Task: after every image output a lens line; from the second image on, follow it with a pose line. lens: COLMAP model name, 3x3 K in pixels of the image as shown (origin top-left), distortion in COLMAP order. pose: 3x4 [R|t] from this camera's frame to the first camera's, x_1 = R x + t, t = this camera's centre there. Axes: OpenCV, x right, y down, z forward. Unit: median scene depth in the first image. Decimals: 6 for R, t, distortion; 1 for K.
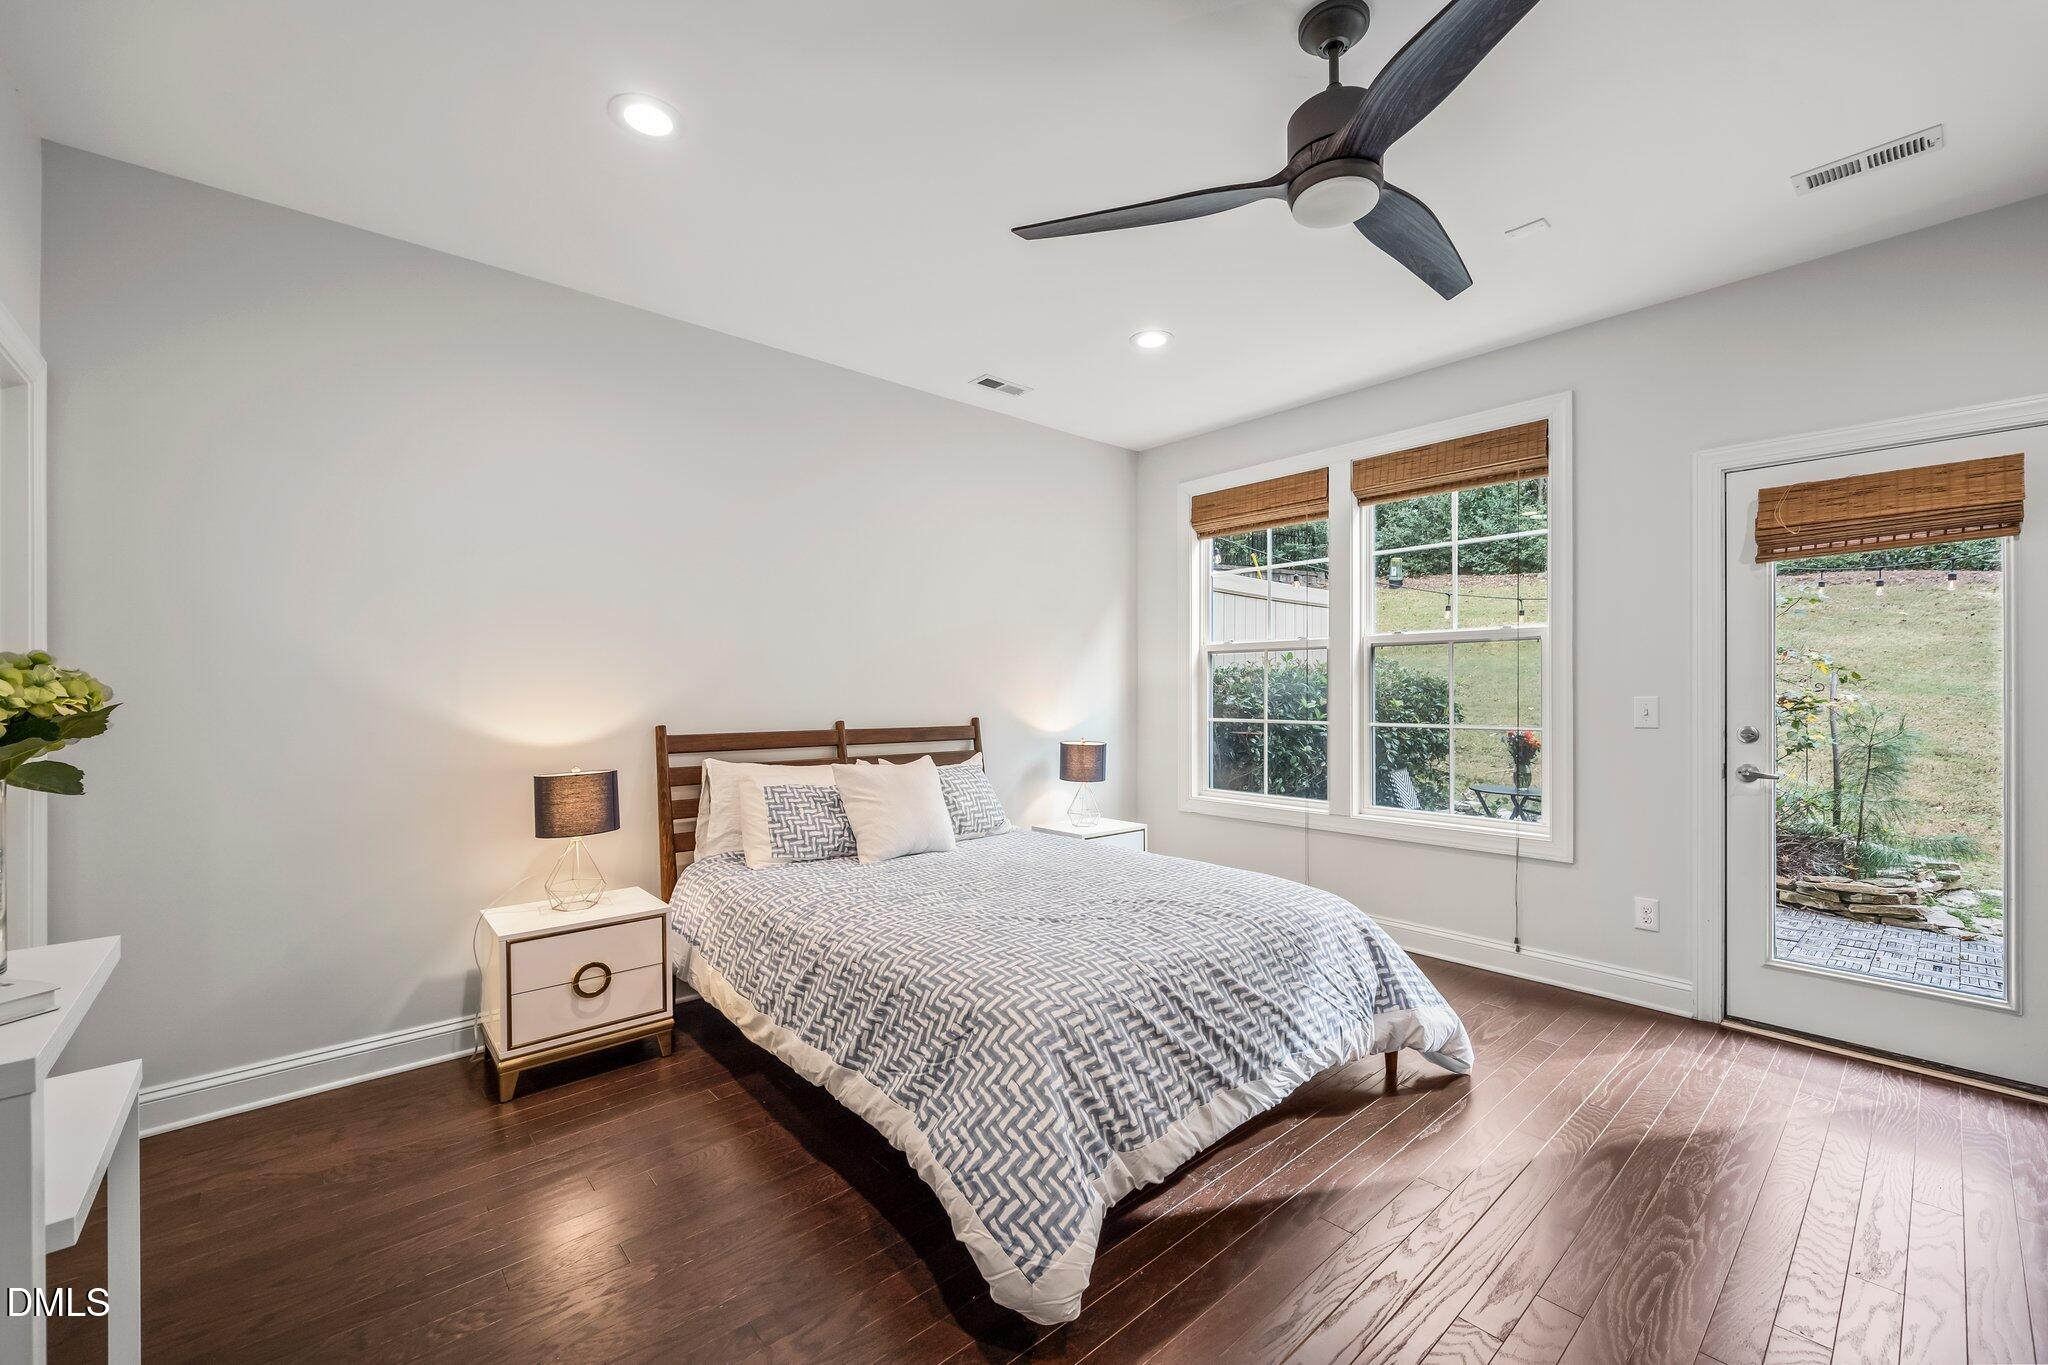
lens RADIAL K [[816.3, 0, 1031.2], [0, 816.3, 688.4], [0, 0, 1]] dist [-0.000394, 0.000170]
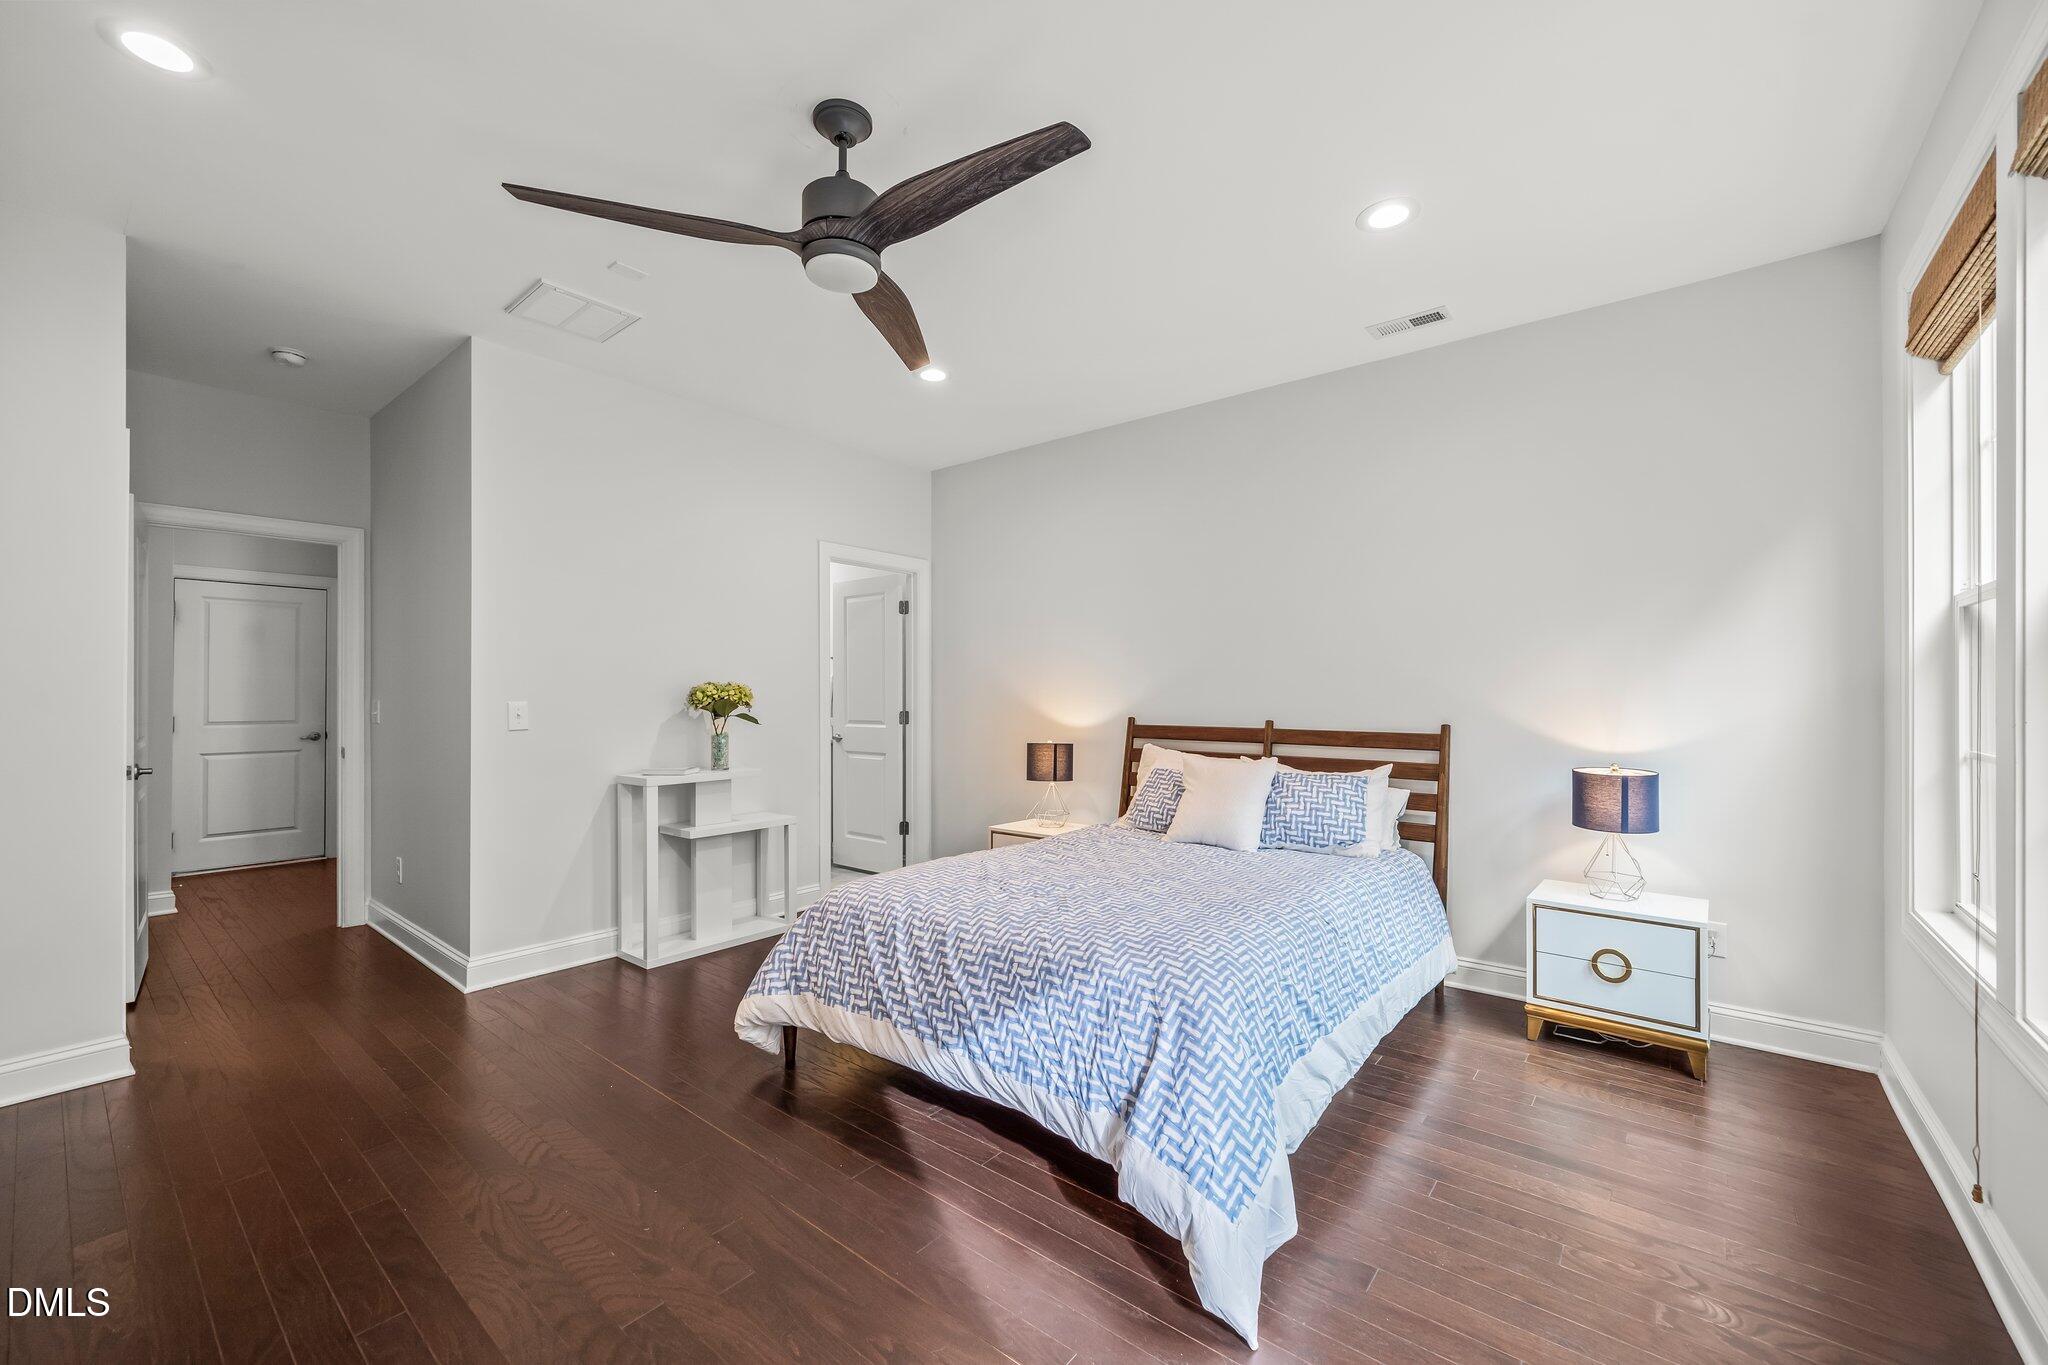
lens RADIAL K [[816.3, 0, 1023.5], [0, 816.3, 688.7], [0, 0, 1]] dist [-0.000394, 0.000170]
pose [[0.156570, -0.004821, -0.987655, 0.870539], [0.005715, 0.999976, -0.003976, 0.001618], [0.987650, -0.005022, 0.156594, 0.597922]]
